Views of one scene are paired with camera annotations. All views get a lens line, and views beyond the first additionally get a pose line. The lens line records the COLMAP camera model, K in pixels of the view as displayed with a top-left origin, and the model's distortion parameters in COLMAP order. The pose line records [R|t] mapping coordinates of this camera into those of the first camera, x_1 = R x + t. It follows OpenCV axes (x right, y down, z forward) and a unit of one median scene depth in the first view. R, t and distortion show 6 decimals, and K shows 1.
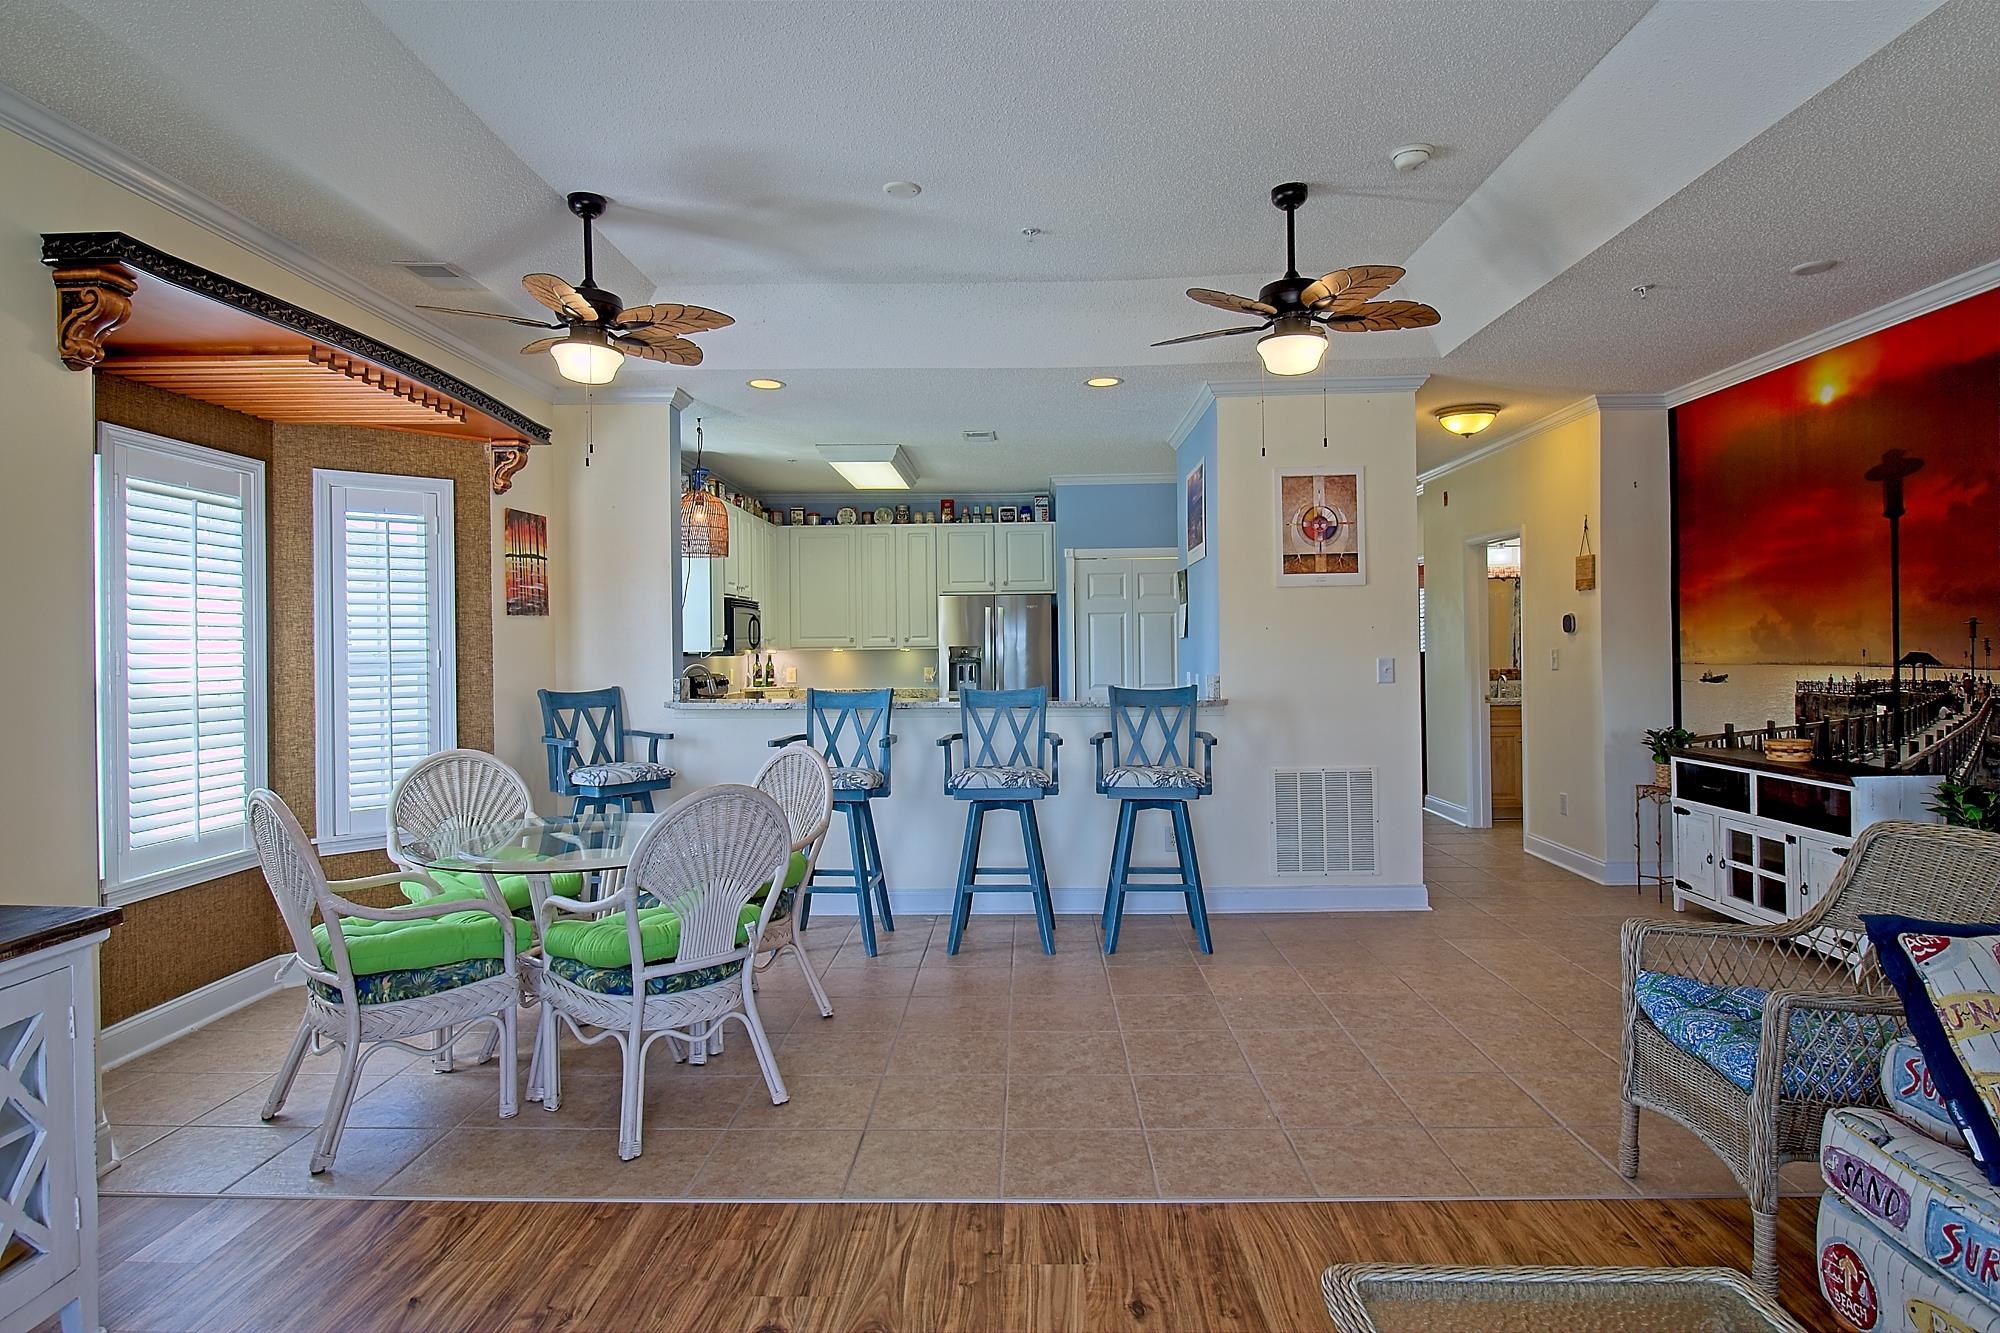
lens RADIAL K [[1096.7, 0, 1011.9], [0, 1096.7, 644.8], [0, 0, 1]] dist [0.010022, -0.014623]
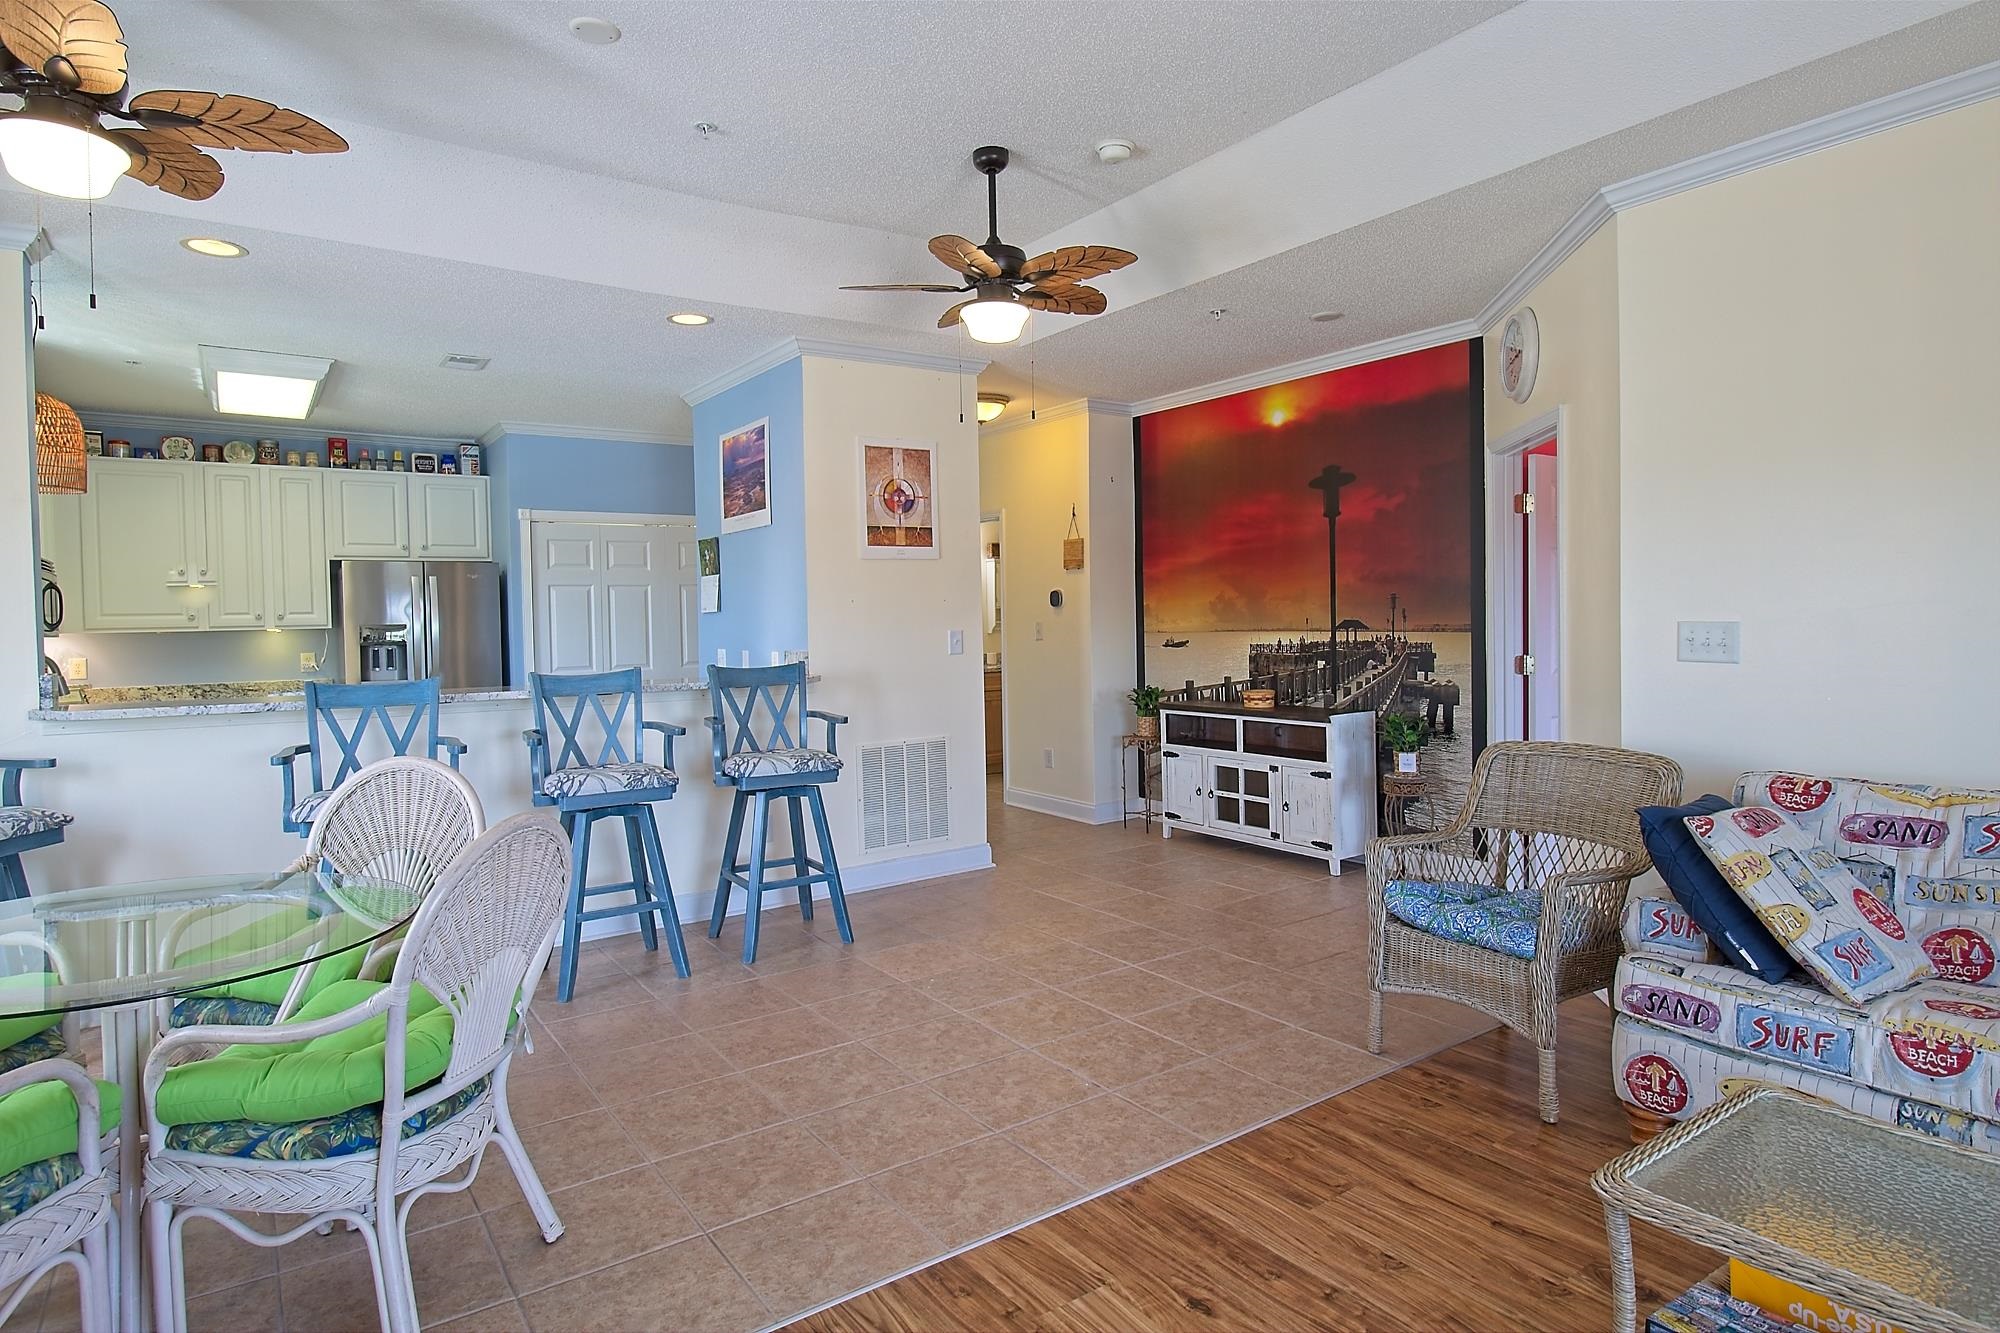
lens RADIAL K [[1096.7, 0, 1008.0], [0, 1096.7, 642.5], [0, 0, 1]] dist [0.010022, -0.014623]
pose [[0.805673, -0.018567, 0.592069, -0.242761], [0.008349, 0.999765, 0.019992, 0.003571], [-0.592301, -0.011164, 0.805639, 0.142717]]
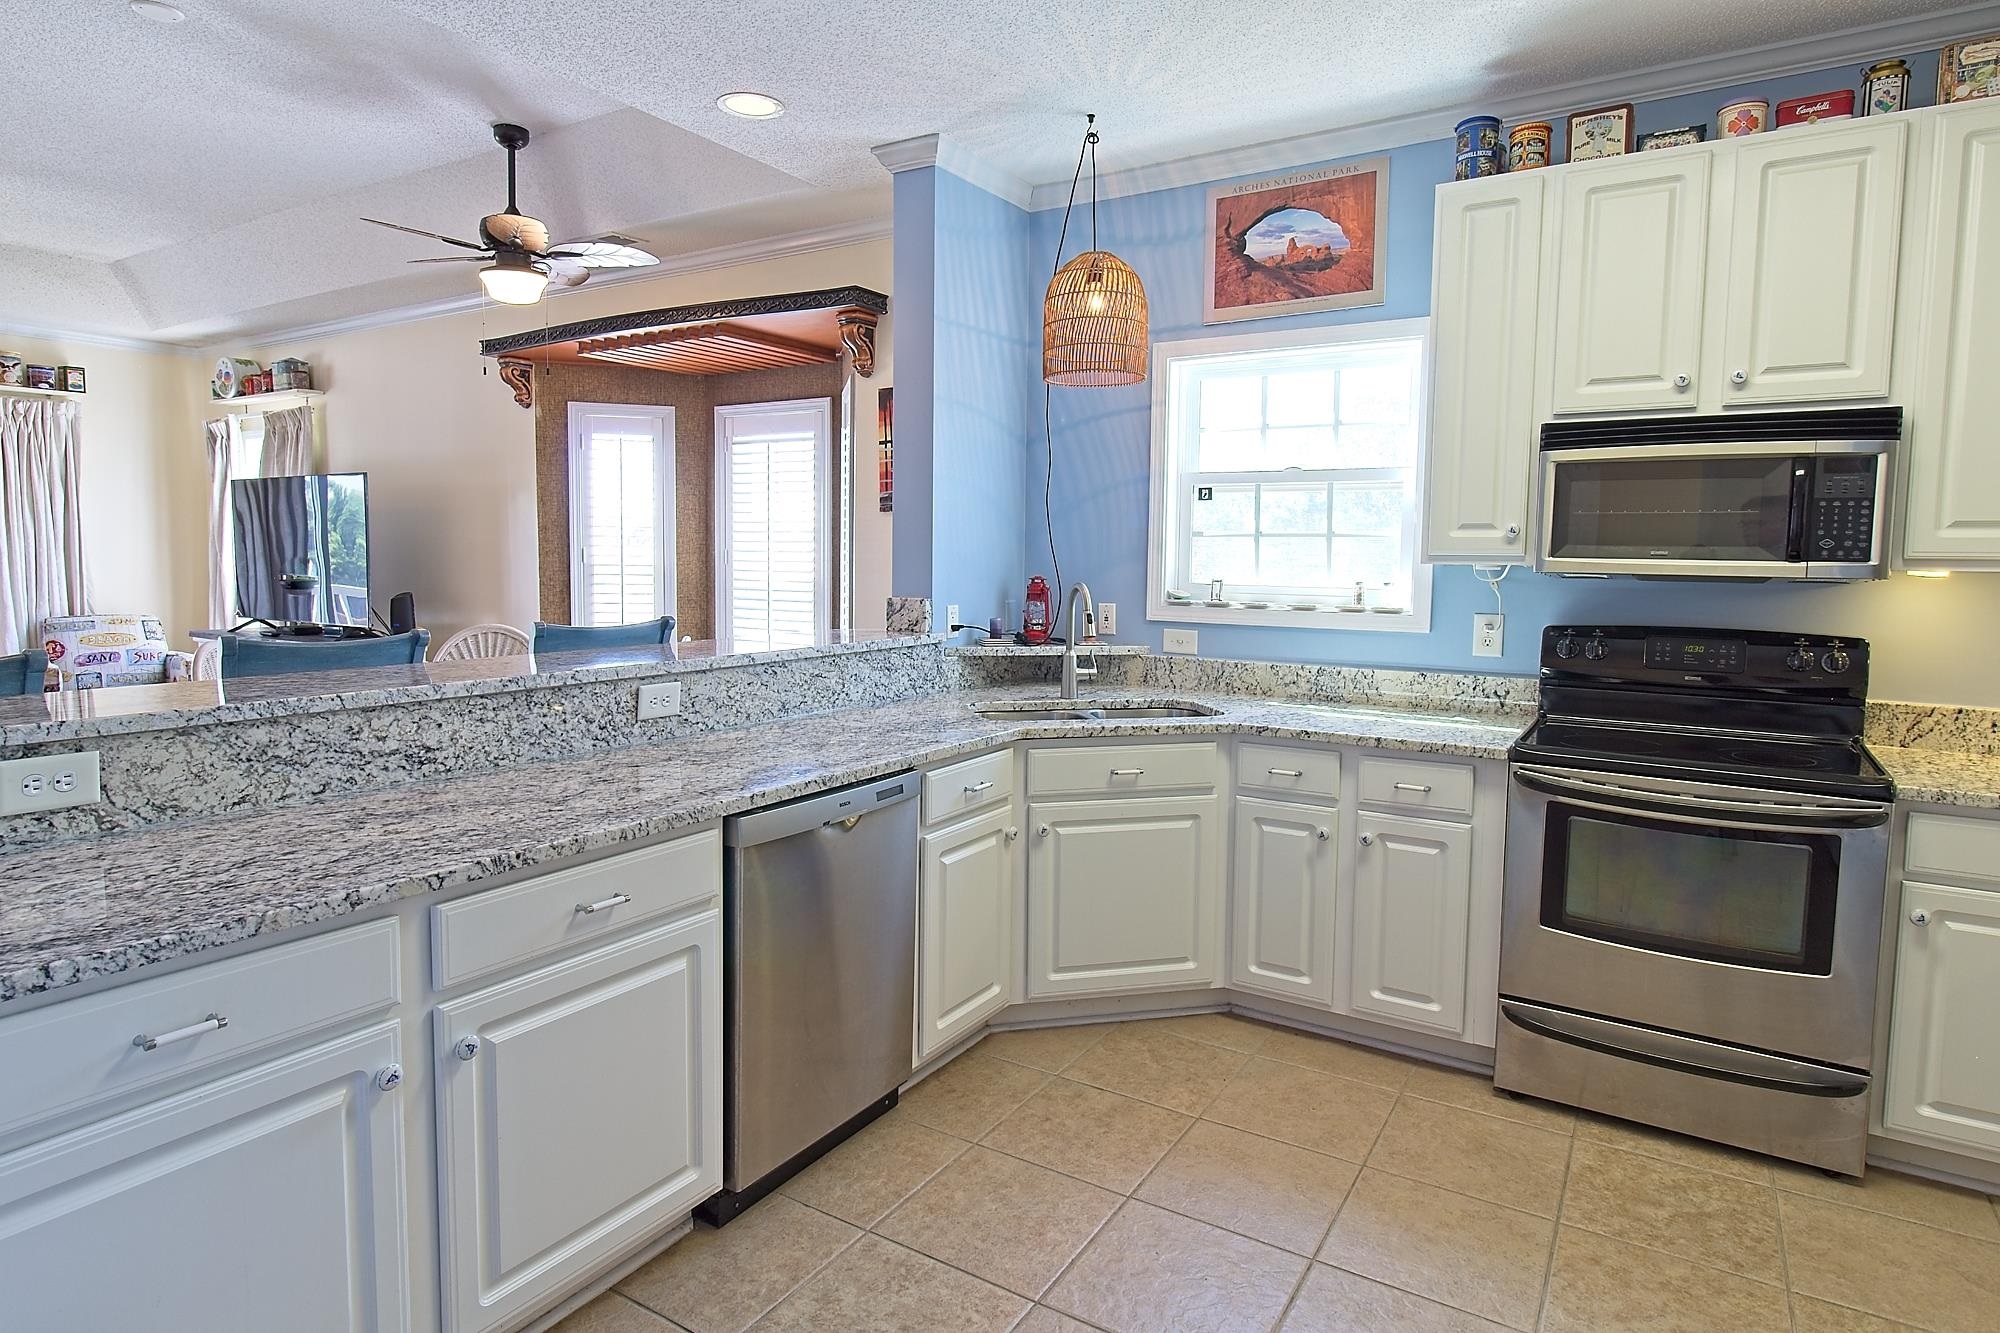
lens RADIAL K [[1096.7, 0, 1003.5], [0, 1096.7, 646.2], [0, 0, 1]] dist [0.010022, -0.014623]
pose [[-0.513000, 0.074533, -0.855147, 0.240973], [-0.003999, 0.996005, 0.089209, 0.000879], [0.858379, 0.049183, -0.510653, 1.475313]]
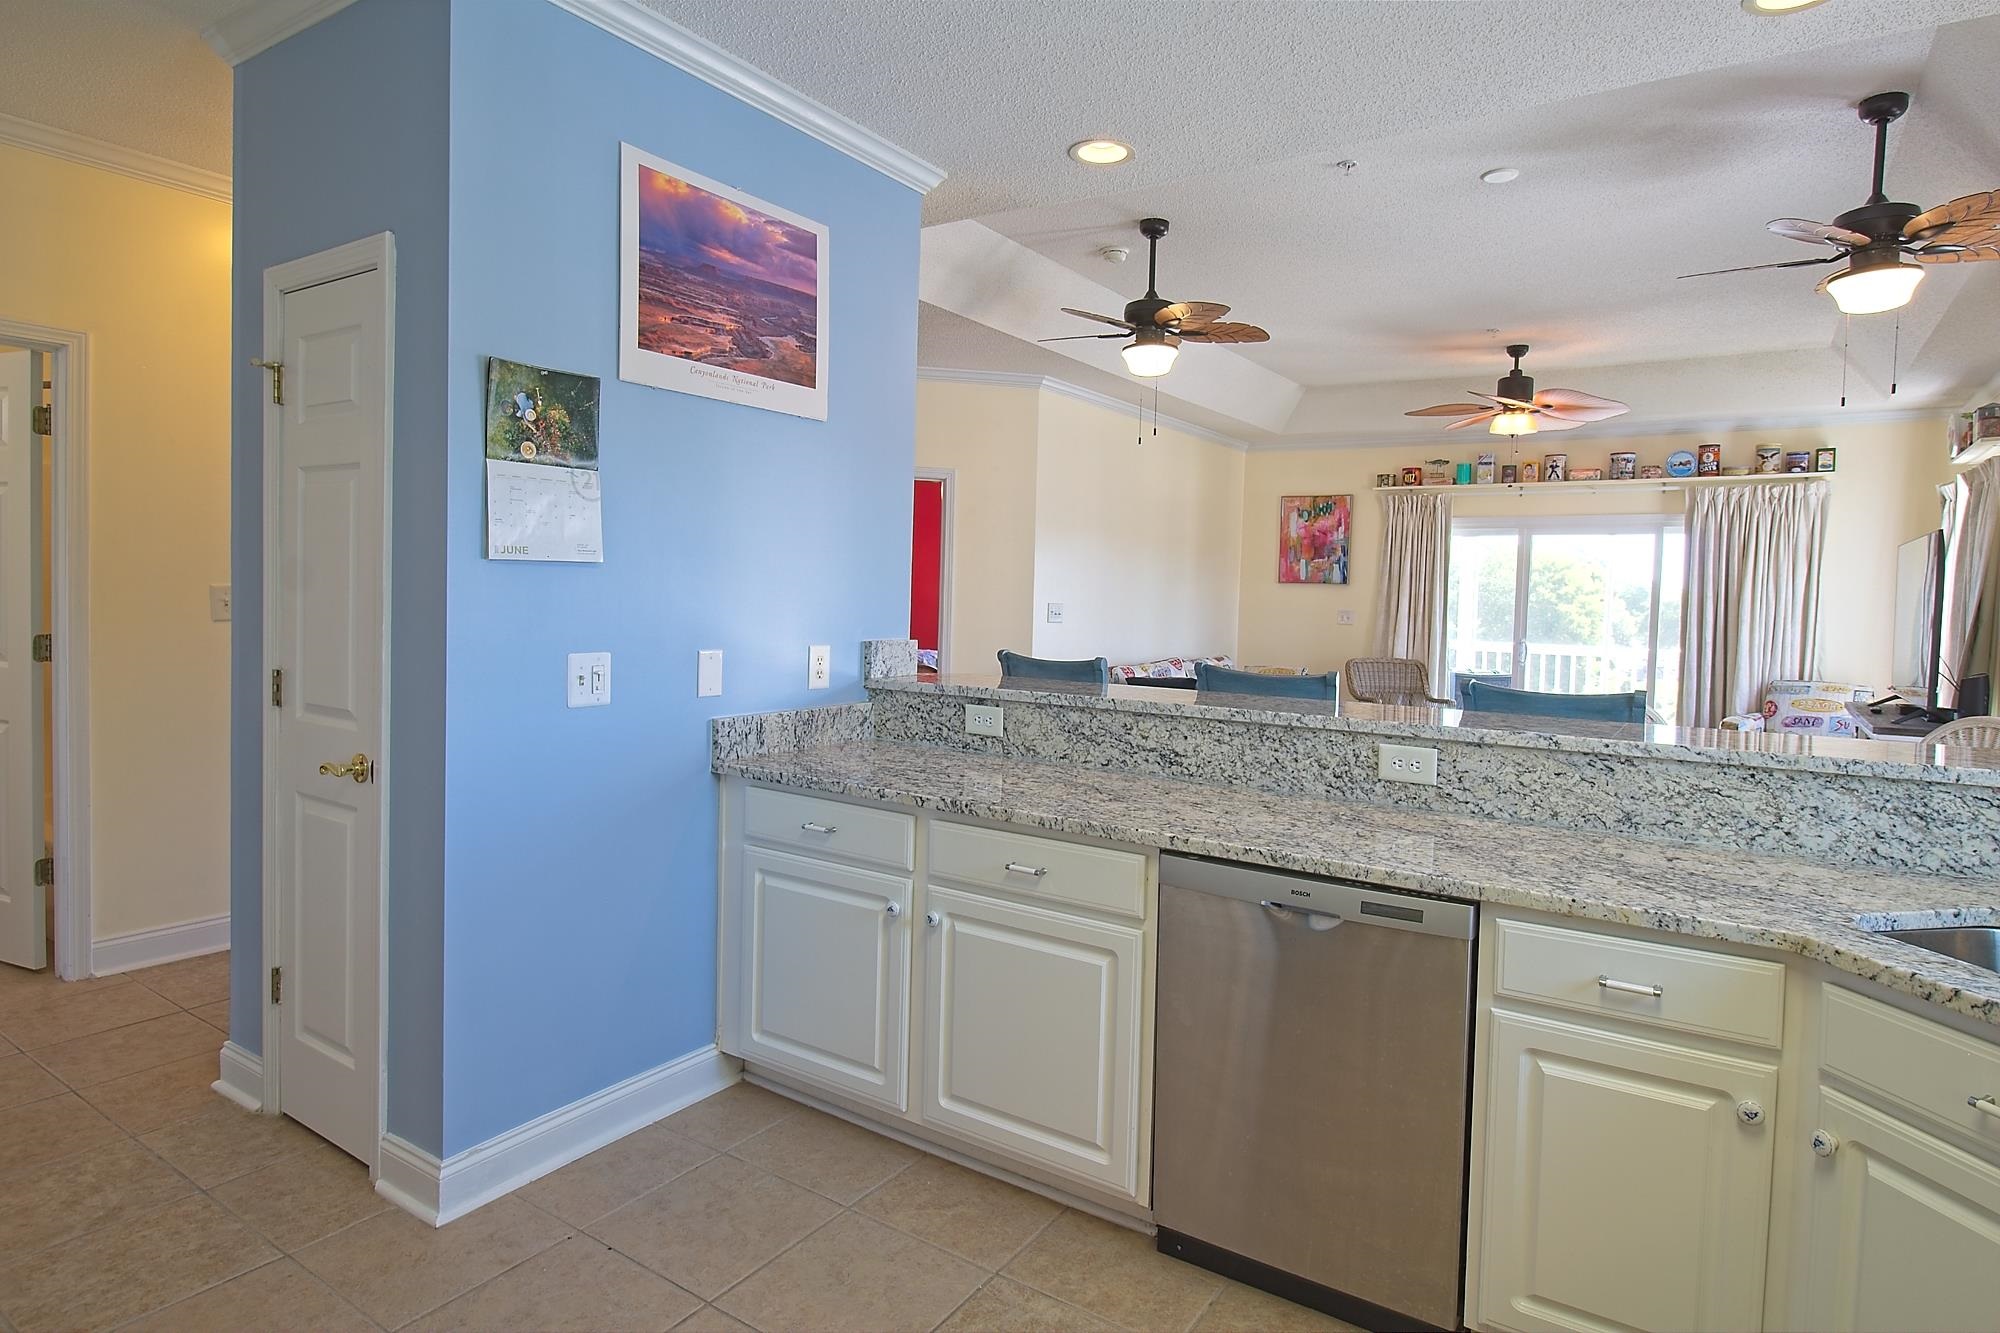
lens RADIAL K [[1096.7, 0, 1015.7], [0, 1096.7, 642.5], [0, 0, 1]] dist [0.010022, -0.014623]
pose [[-0.843527, -0.036416, 0.535851, -0.211618], [-0.019582, 0.999121, 0.037073, 0.005168], [-0.536730, 0.020779, -0.843498, 1.567637]]
